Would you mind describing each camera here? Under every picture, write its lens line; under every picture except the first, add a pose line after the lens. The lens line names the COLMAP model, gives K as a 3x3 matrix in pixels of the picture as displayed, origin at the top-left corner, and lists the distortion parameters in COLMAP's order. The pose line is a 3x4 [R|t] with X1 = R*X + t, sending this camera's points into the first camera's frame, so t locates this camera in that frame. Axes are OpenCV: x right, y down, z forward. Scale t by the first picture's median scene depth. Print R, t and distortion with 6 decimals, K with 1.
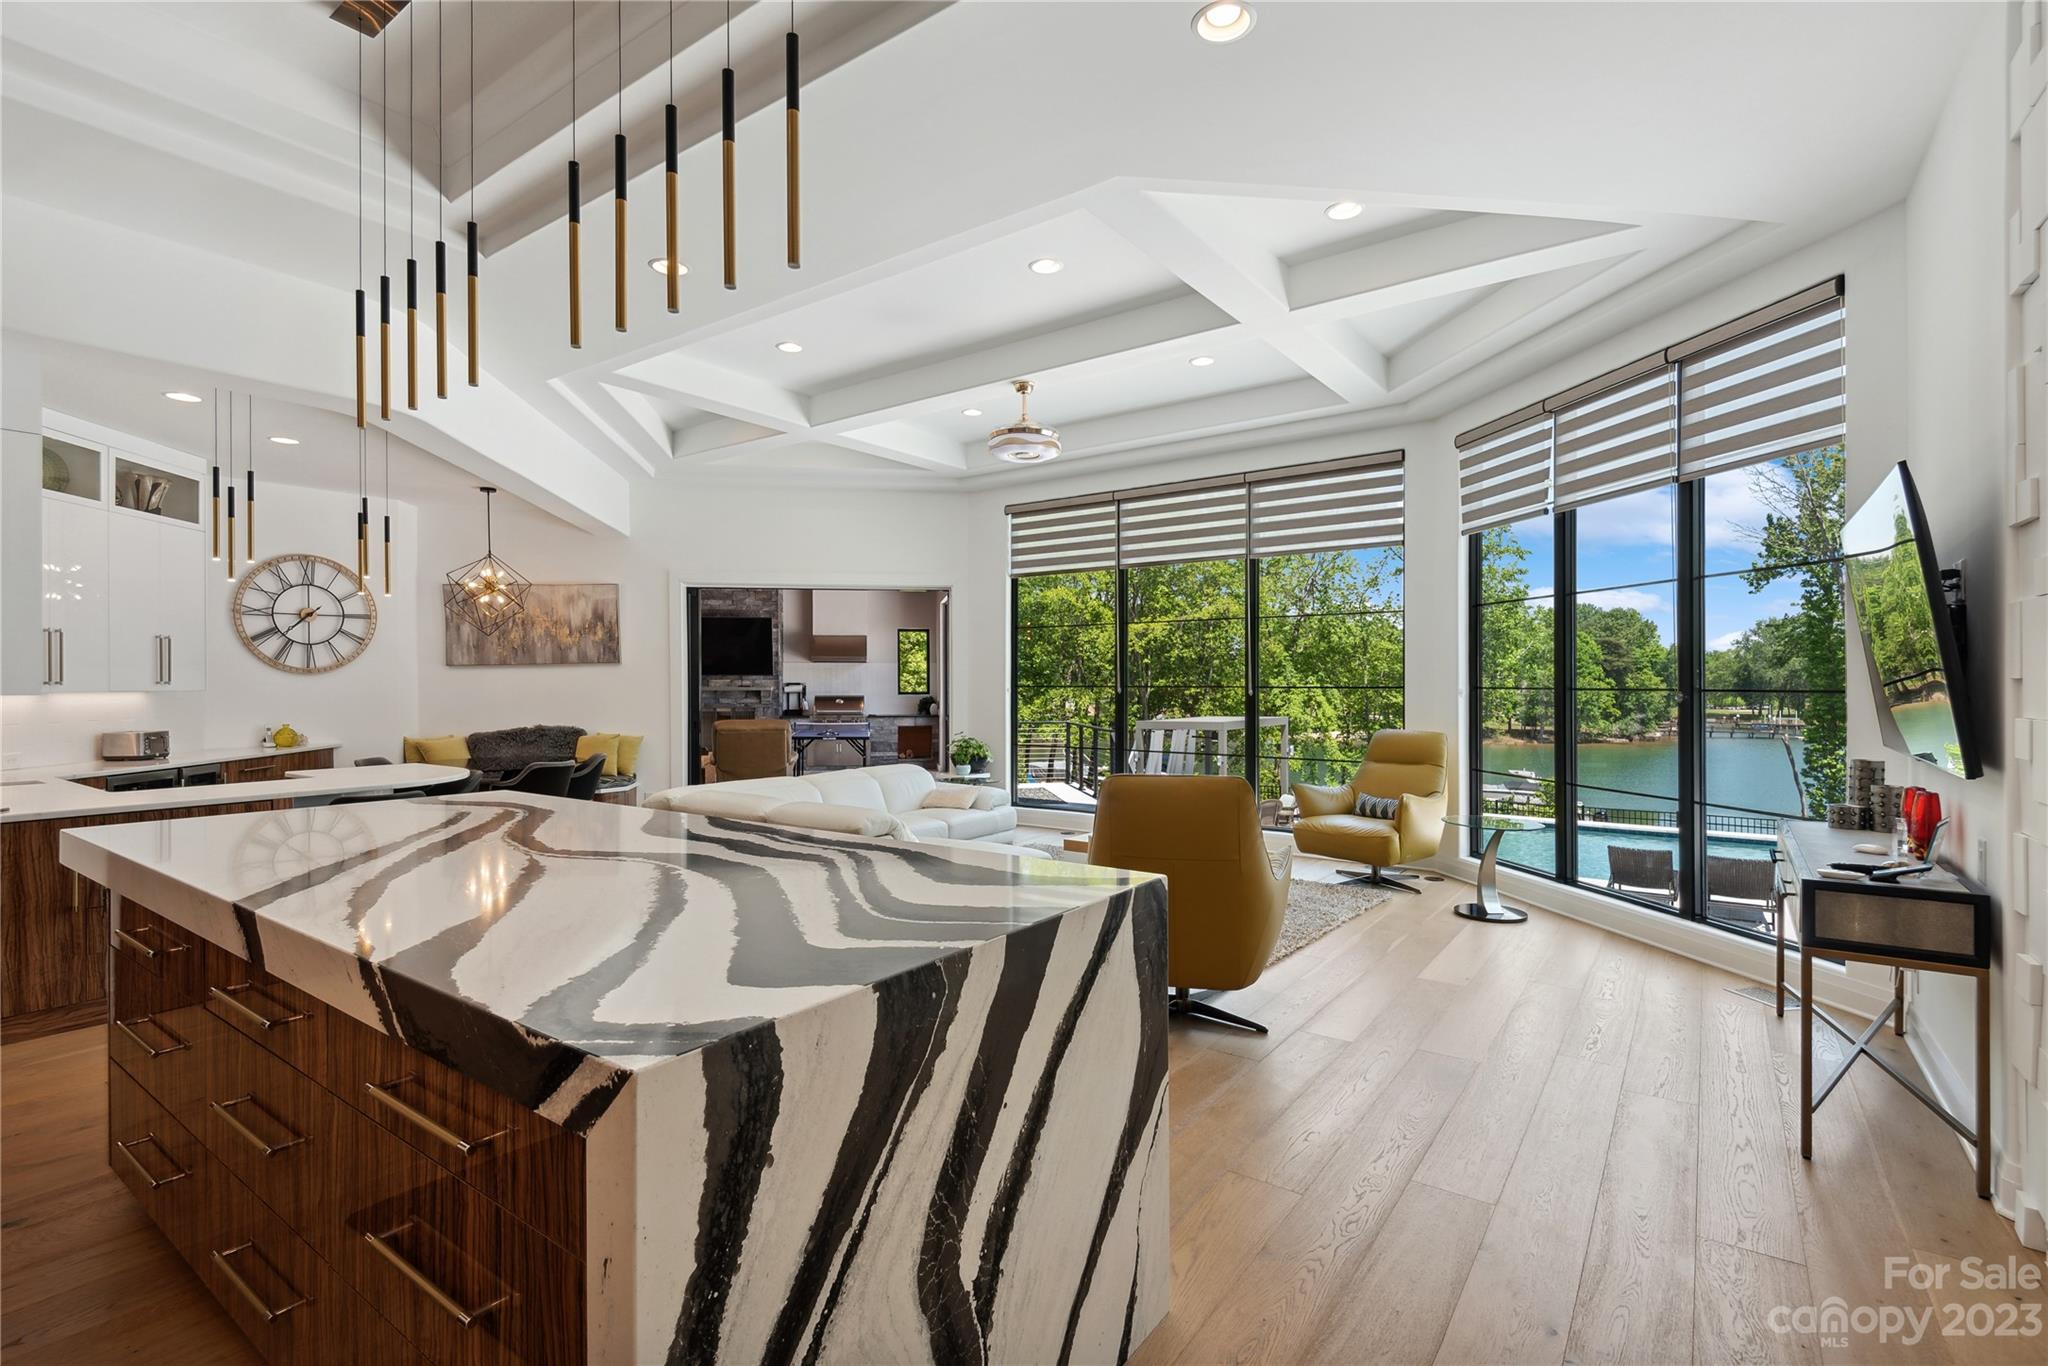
lens RADIAL K [[947.2, 0, 1026.5], [0, 947.2, 675.9], [0, 0, 1]] dist [-0.001092, -0.009081]
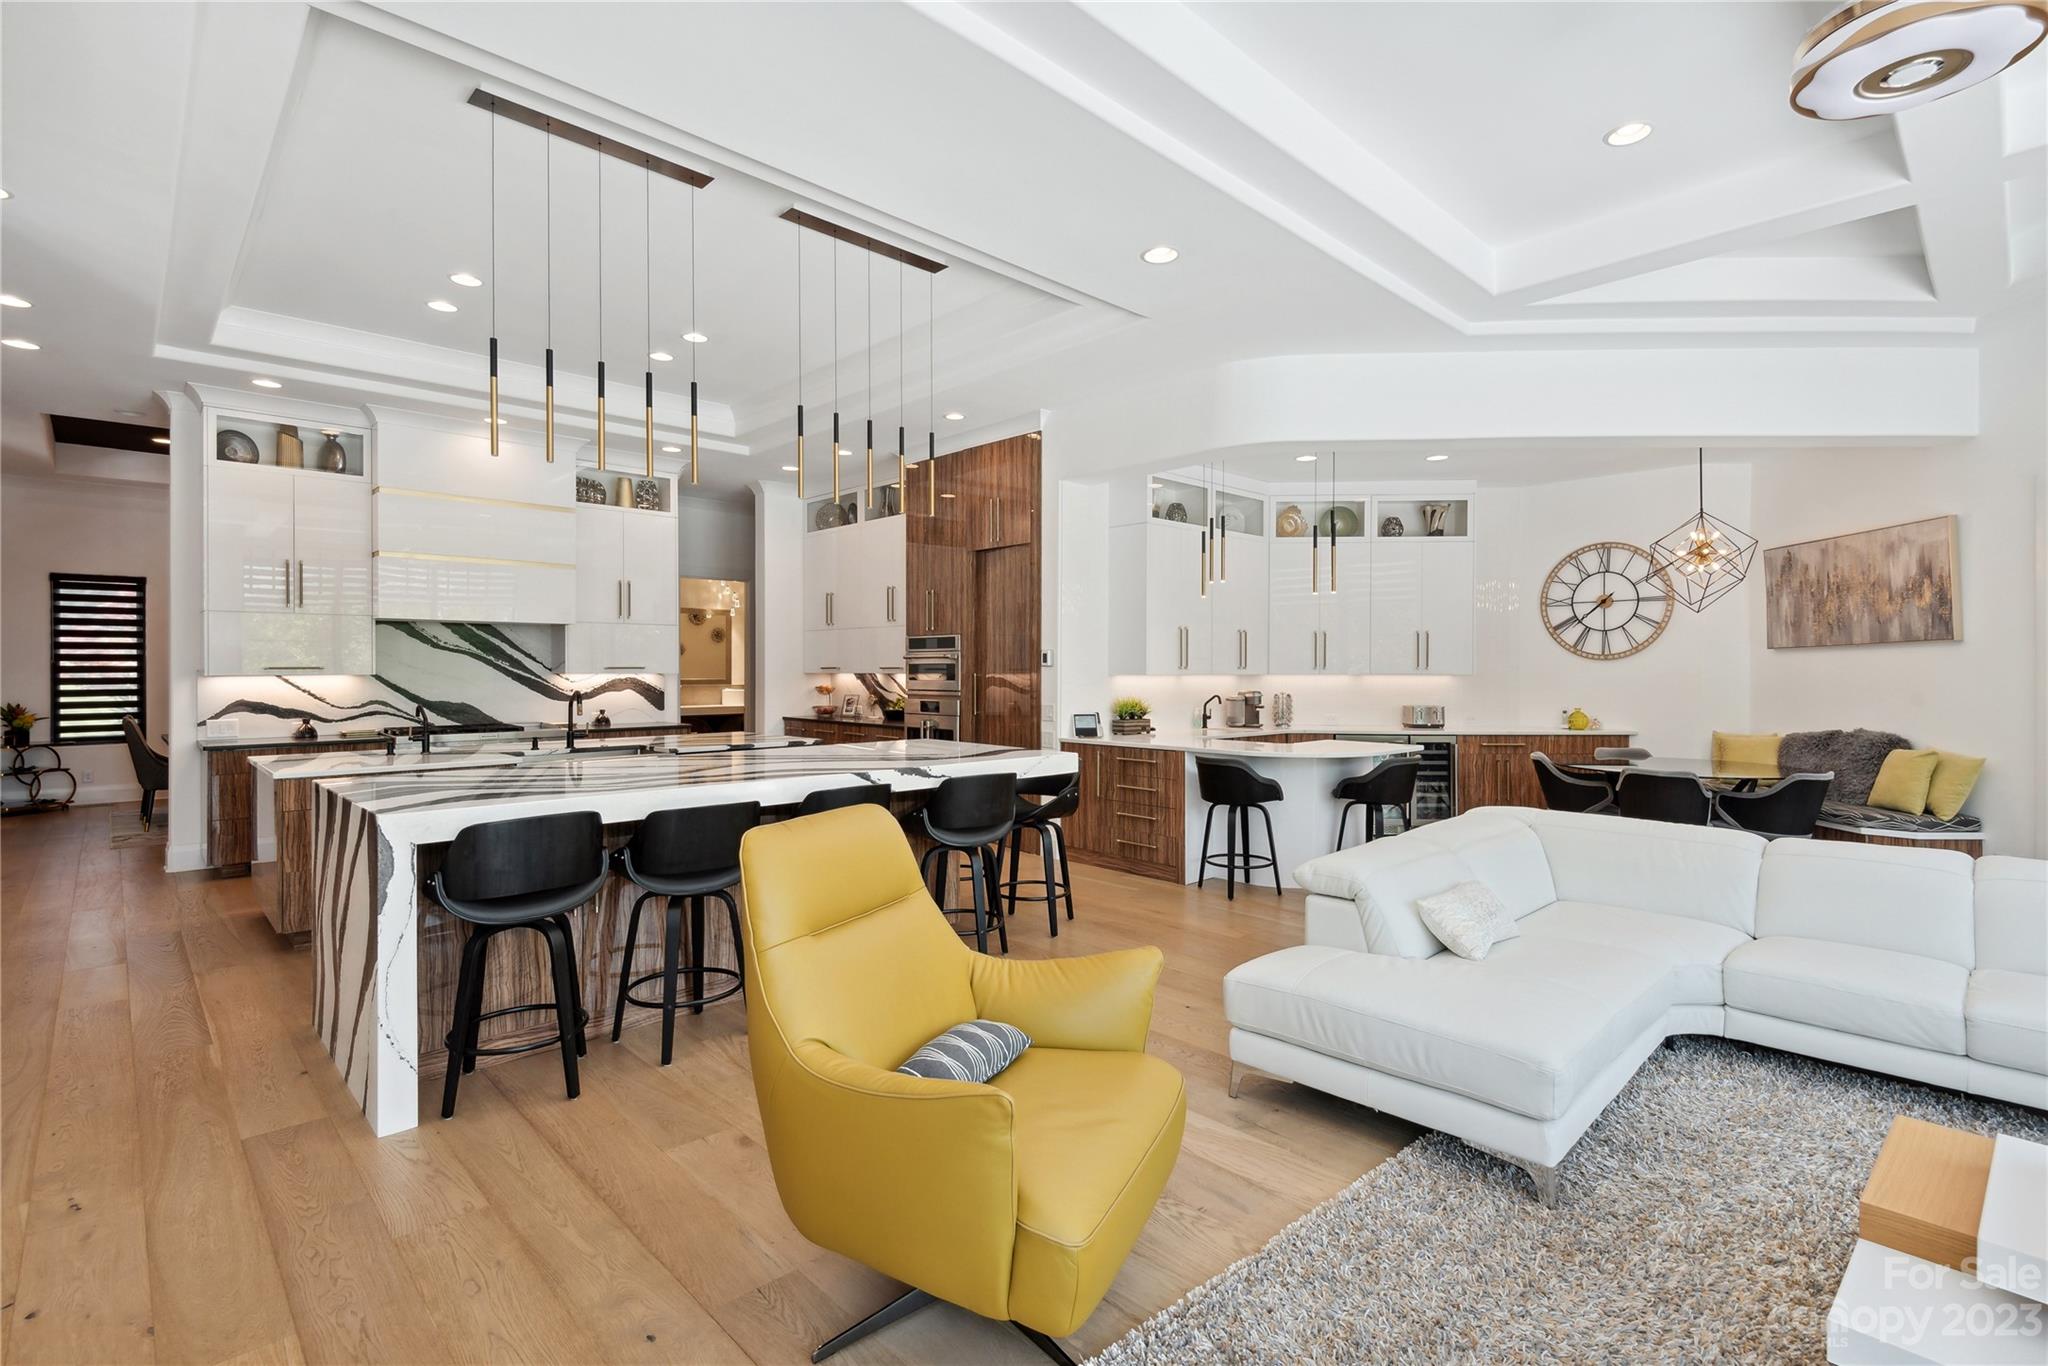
lens RADIAL K [[947.2, 0, 1026.5], [0, 947.2, 675.9], [0, 0, 1]] dist [-0.001092, -0.009081]
pose [[-0.182481, 0.008646, -0.983171, 0.345615], [-0.000718, 0.999960, 0.008926, 0.006336], [0.983209, 0.002335, -0.182467, 0.568784]]
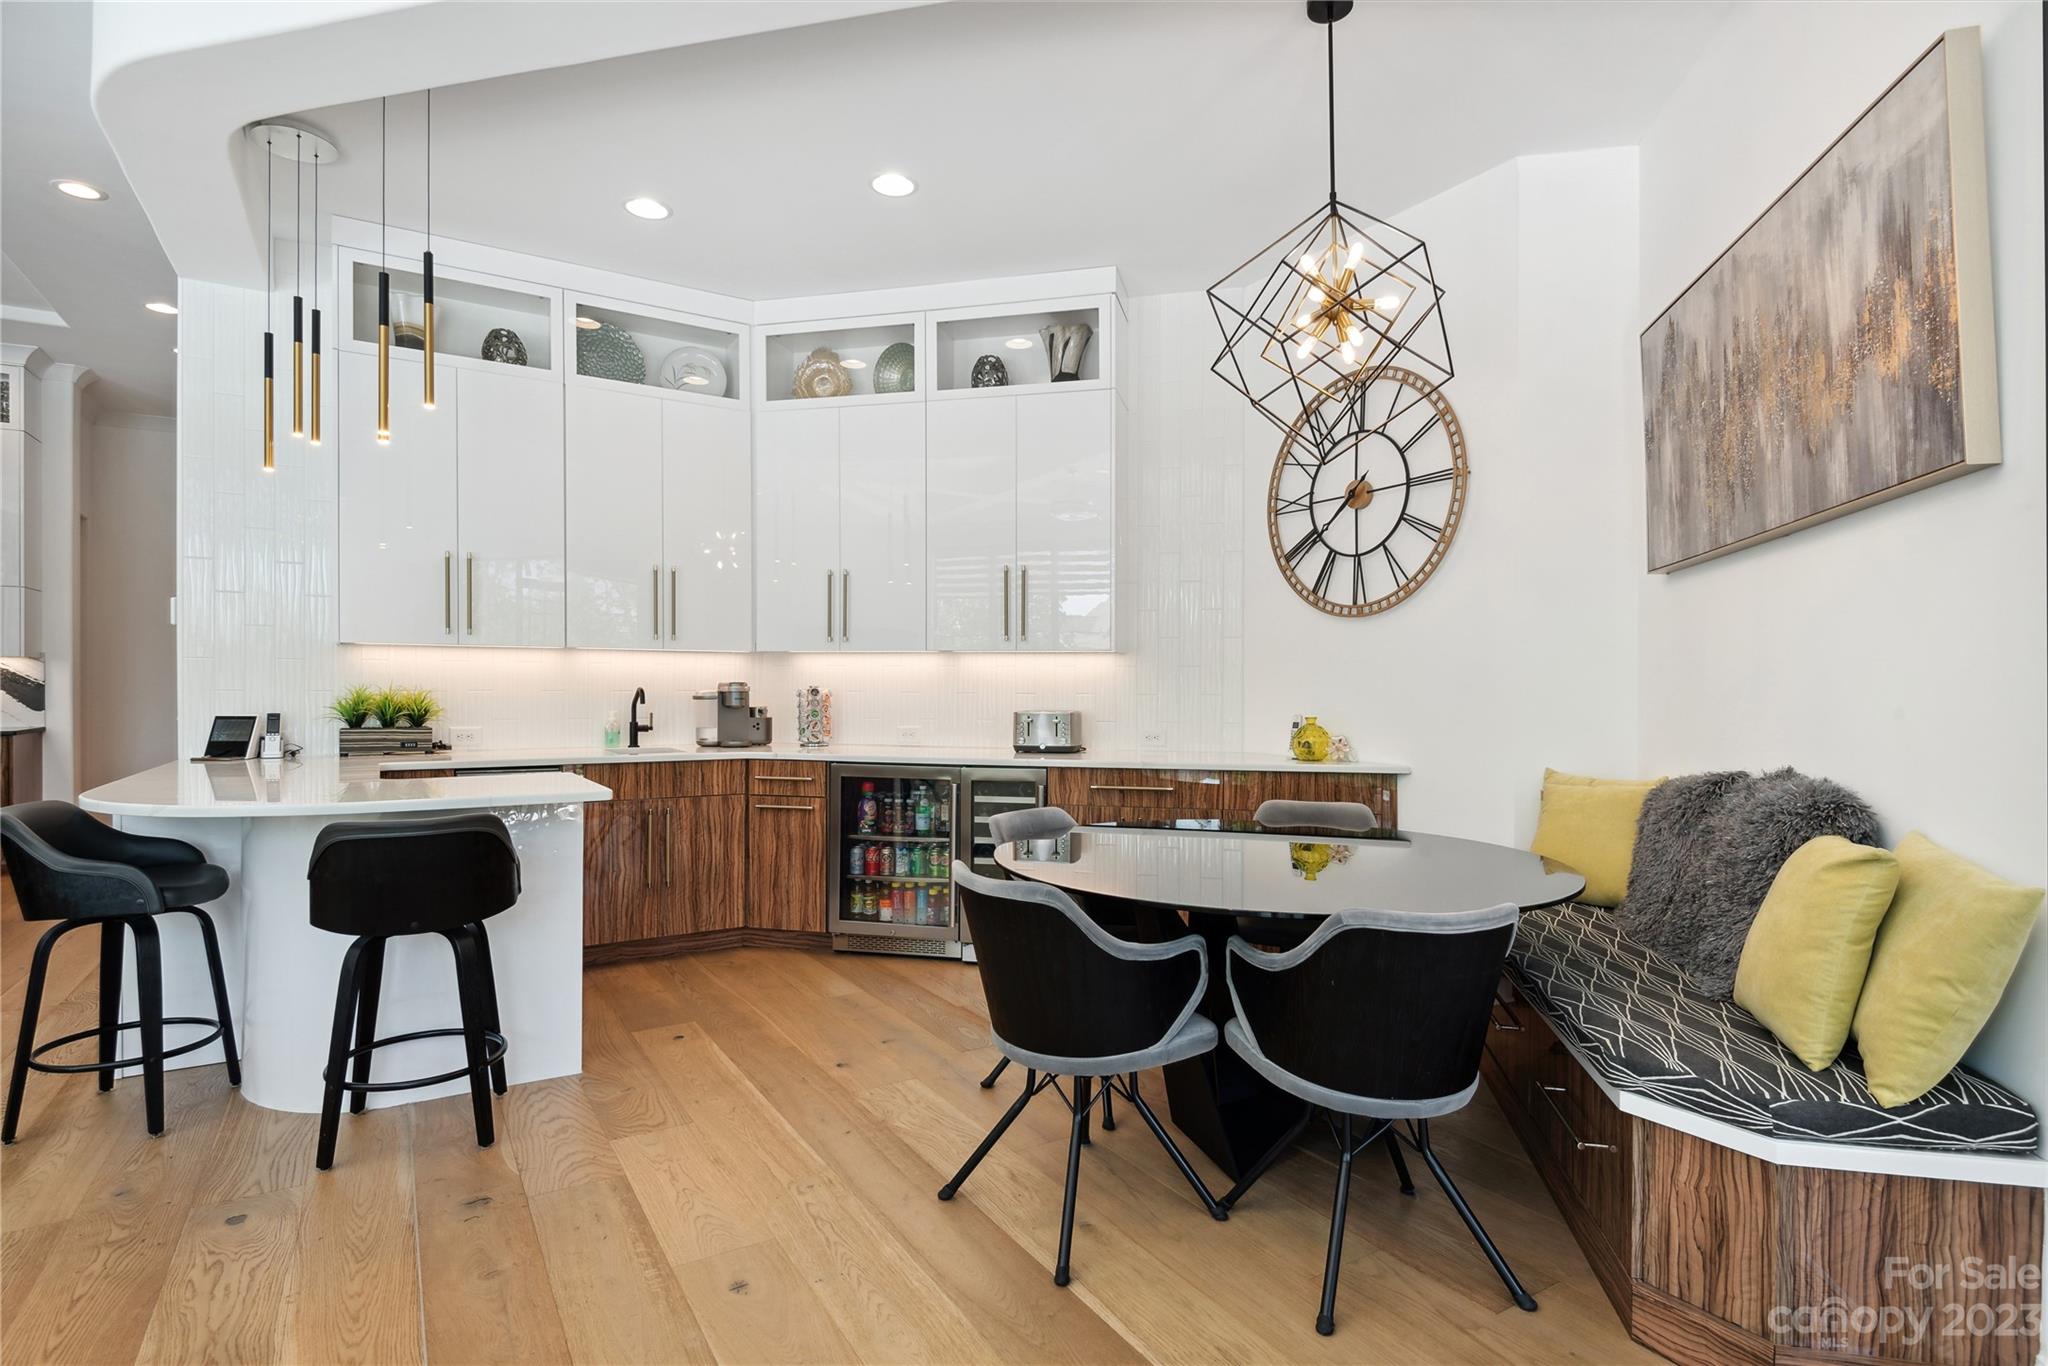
lens RADIAL K [[1043.6, 0, 1031.3], [0, 1043.6, 696.2], [0, 0, 1]] dist [0.000607, -0.000666]
pose [[-0.364965, 0.004698, -0.931010, -0.201033], [-0.005410, 0.999960, 0.007166, 0.035326], [0.931006, 0.007653, -0.364924, 1.028061]]
